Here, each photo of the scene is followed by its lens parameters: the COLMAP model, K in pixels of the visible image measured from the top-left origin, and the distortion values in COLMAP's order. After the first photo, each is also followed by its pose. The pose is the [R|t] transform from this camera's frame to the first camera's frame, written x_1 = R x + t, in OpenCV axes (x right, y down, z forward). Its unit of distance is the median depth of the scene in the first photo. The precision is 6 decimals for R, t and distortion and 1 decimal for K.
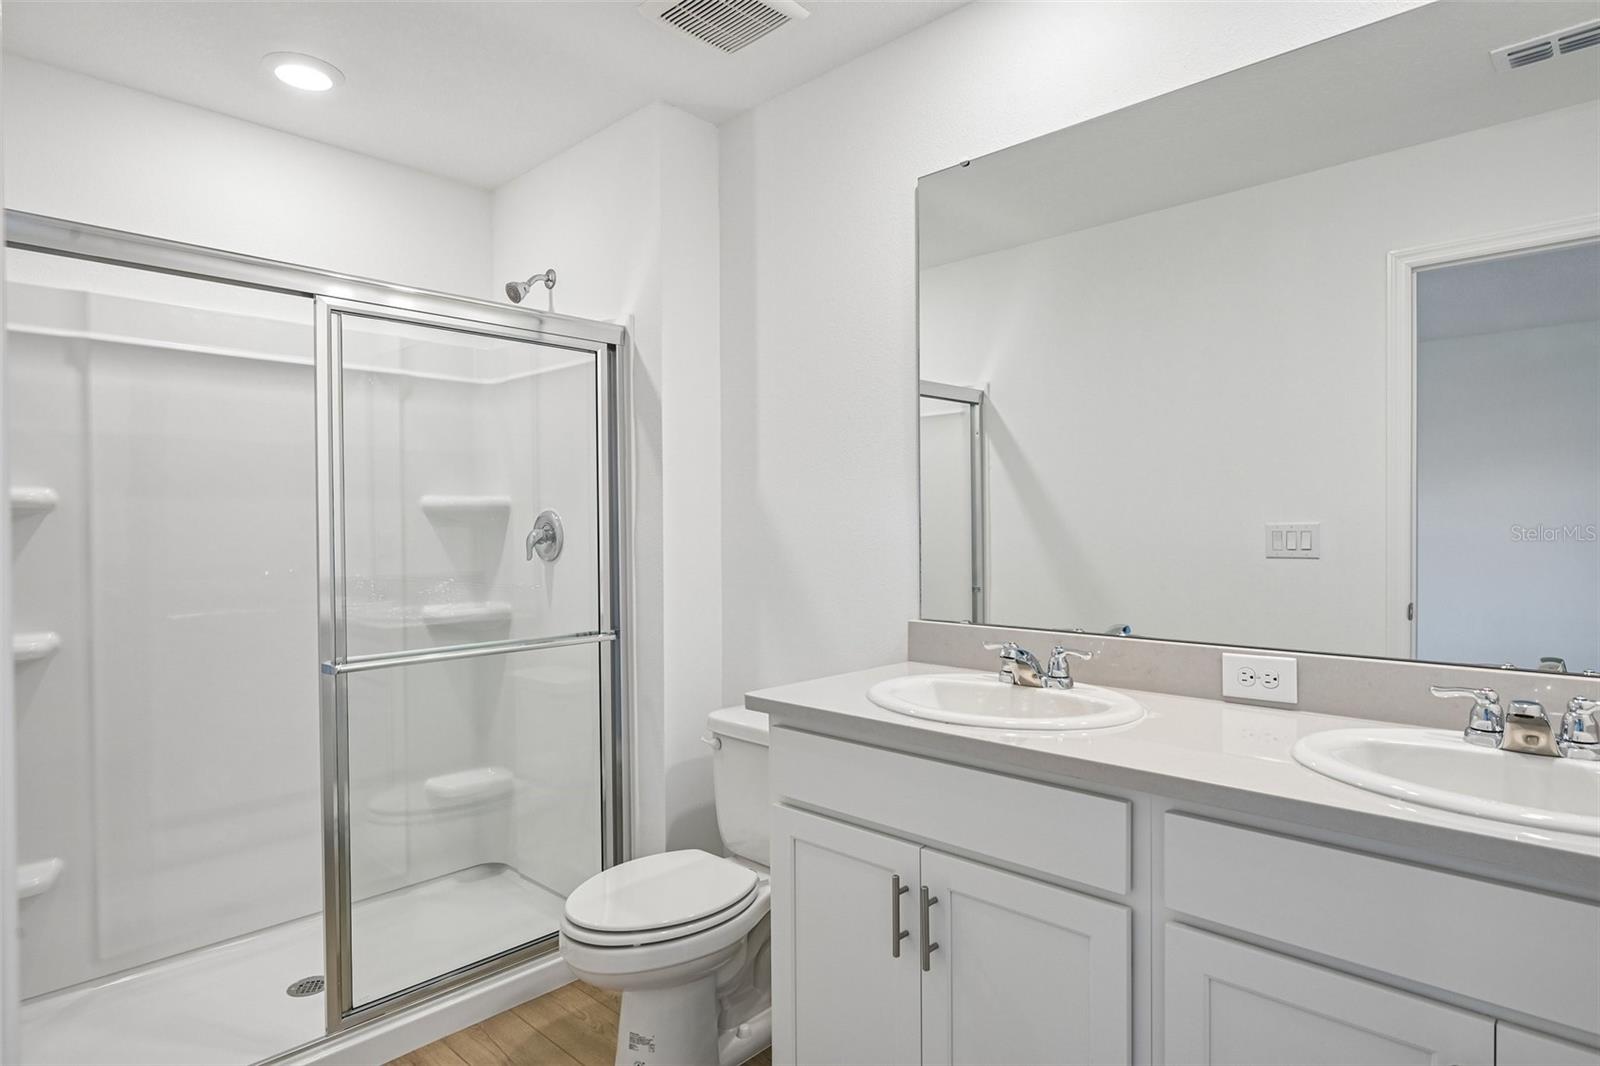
lens RADIAL K [[879.4, 0, 798.0], [0, 879.4, 536.1], [0, 0, 1]] dist [0.001204, 0.000241]
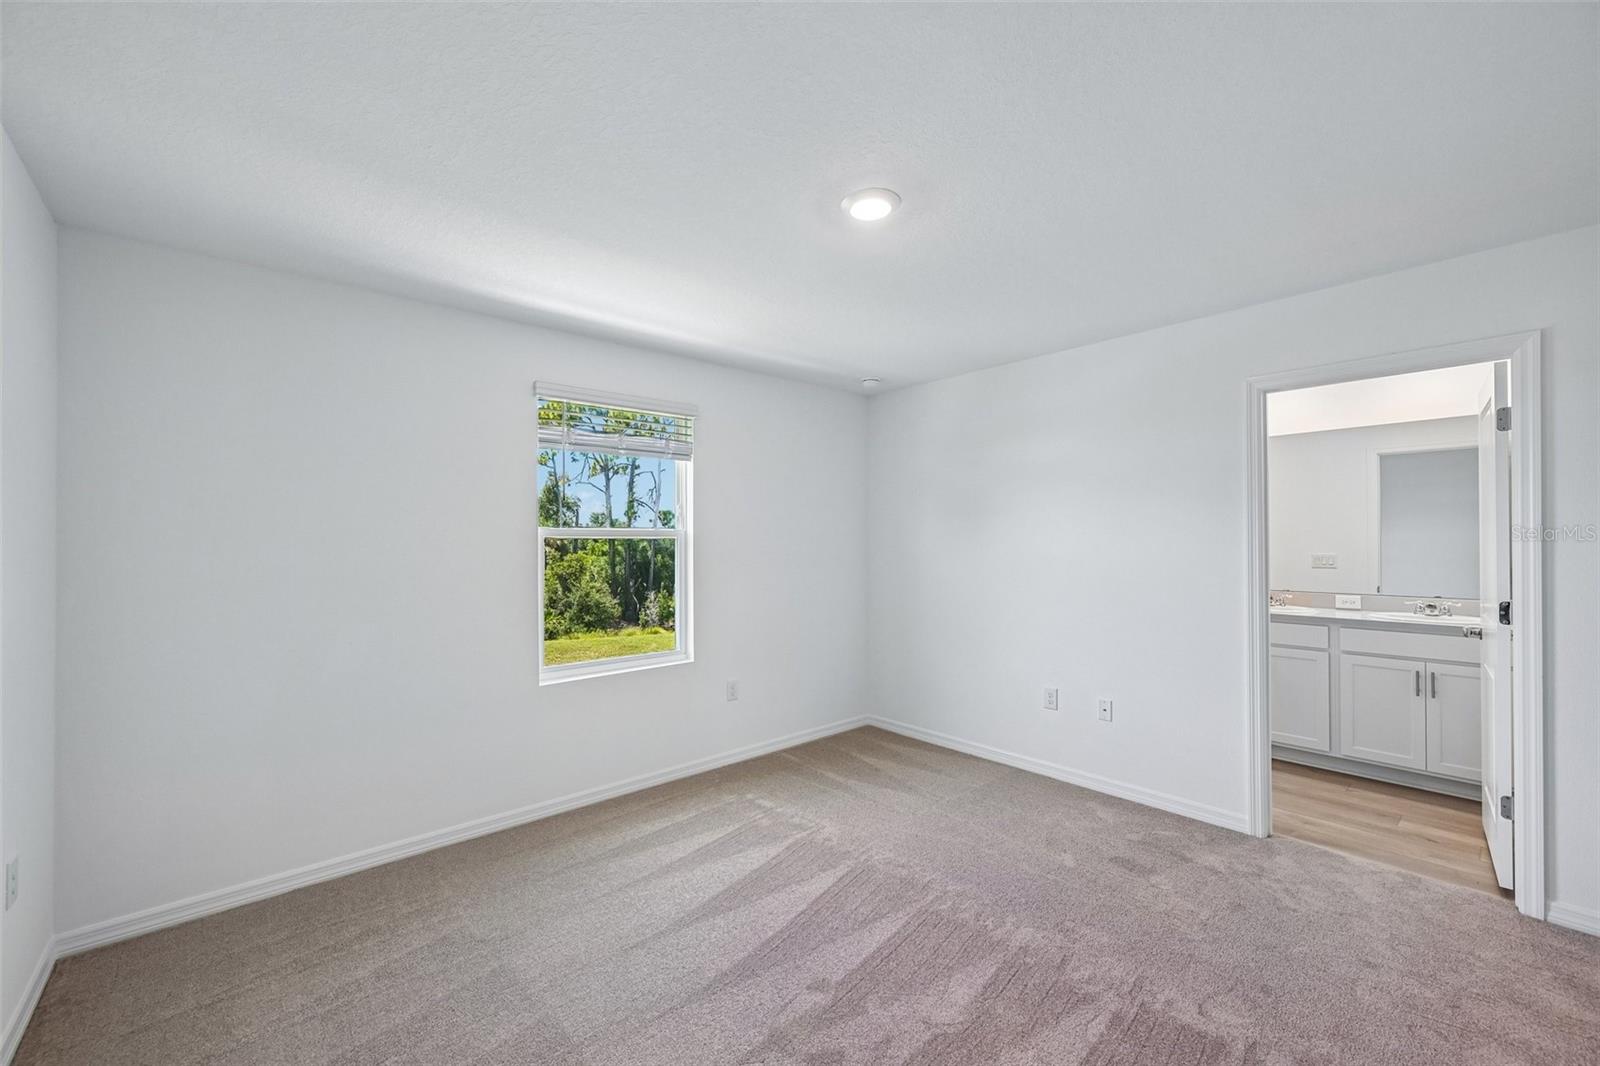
lens RADIAL K [[629.7, 0, 800.0], [0, 629.7, 538.7], [0, 0, 1]] dist [-0.000253, -0.001383]
pose [[0.996267, 0.001608, -0.086305, -1.857834], [-0.003205, 0.999826, -0.018368, -0.050554], [0.086261, 0.018576, 0.996099, -2.188253]]
